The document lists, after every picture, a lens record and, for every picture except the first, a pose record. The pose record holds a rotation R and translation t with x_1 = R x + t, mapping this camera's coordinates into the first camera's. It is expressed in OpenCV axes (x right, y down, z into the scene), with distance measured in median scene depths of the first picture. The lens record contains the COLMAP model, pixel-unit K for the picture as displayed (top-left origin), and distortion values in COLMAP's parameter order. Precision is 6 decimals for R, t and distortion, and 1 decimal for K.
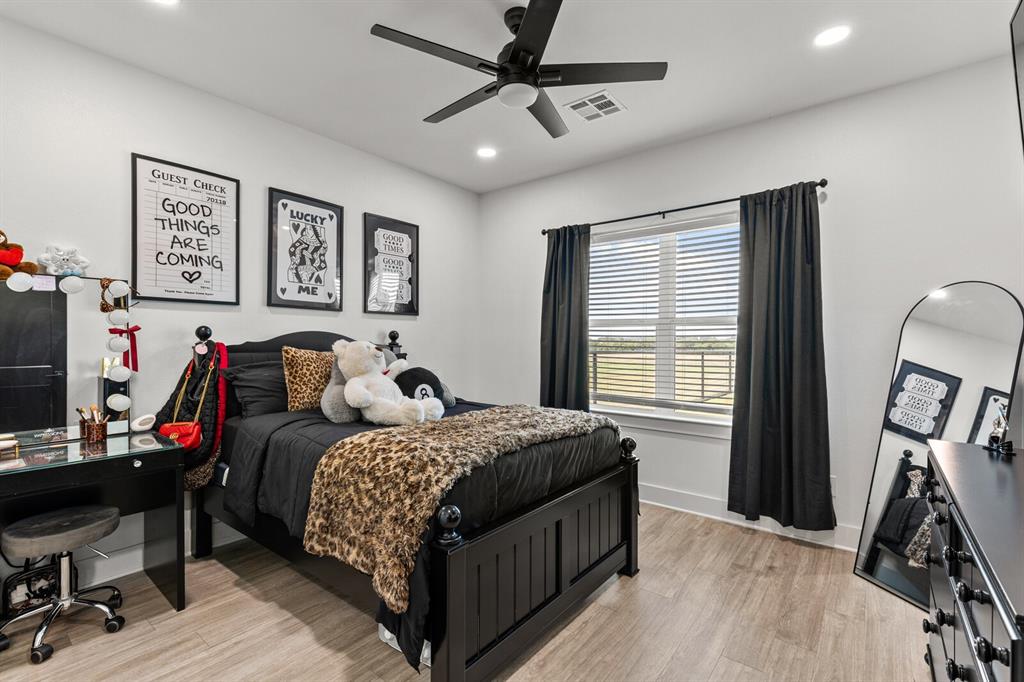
lens RADIAL K [[464.0, 0, 509.6], [0, 464.0, 344.1], [0, 0, 1]] dist [0.007658, 0.000183]
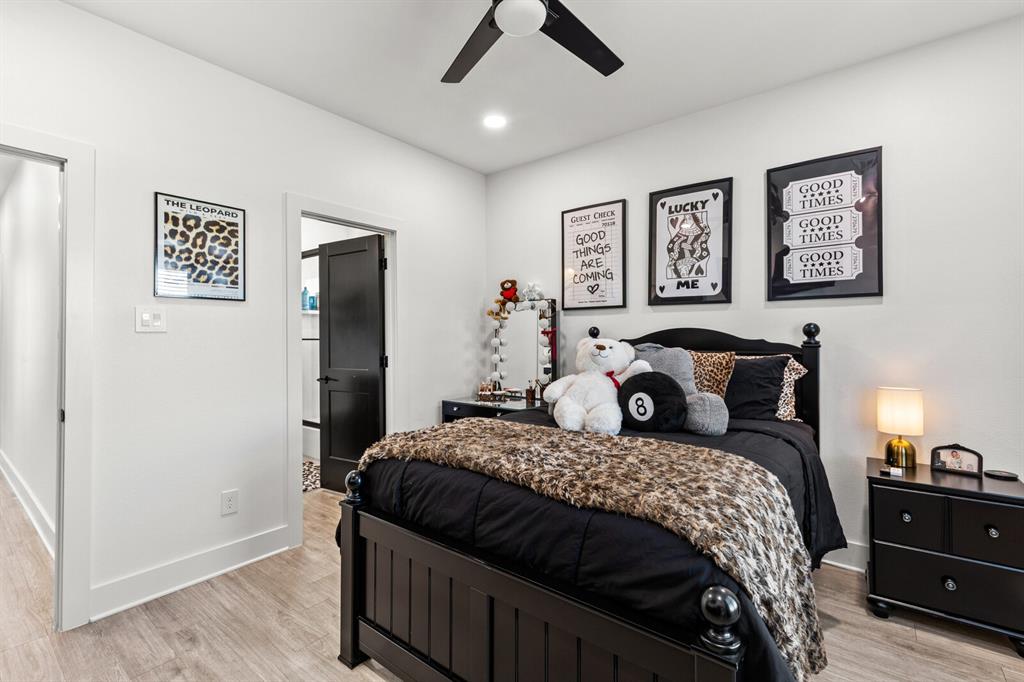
lens RADIAL K [[464.0, 0, 507.6], [0, 464.0, 335.9], [0, 0, 1]] dist [0.007658, 0.000183]
pose [[-0.006751, -0.006763, -0.999954, 0.516028], [-0.003691, 0.999970, -0.006738, -0.004137], [0.999970, 0.003645, -0.006776, 0.654508]]
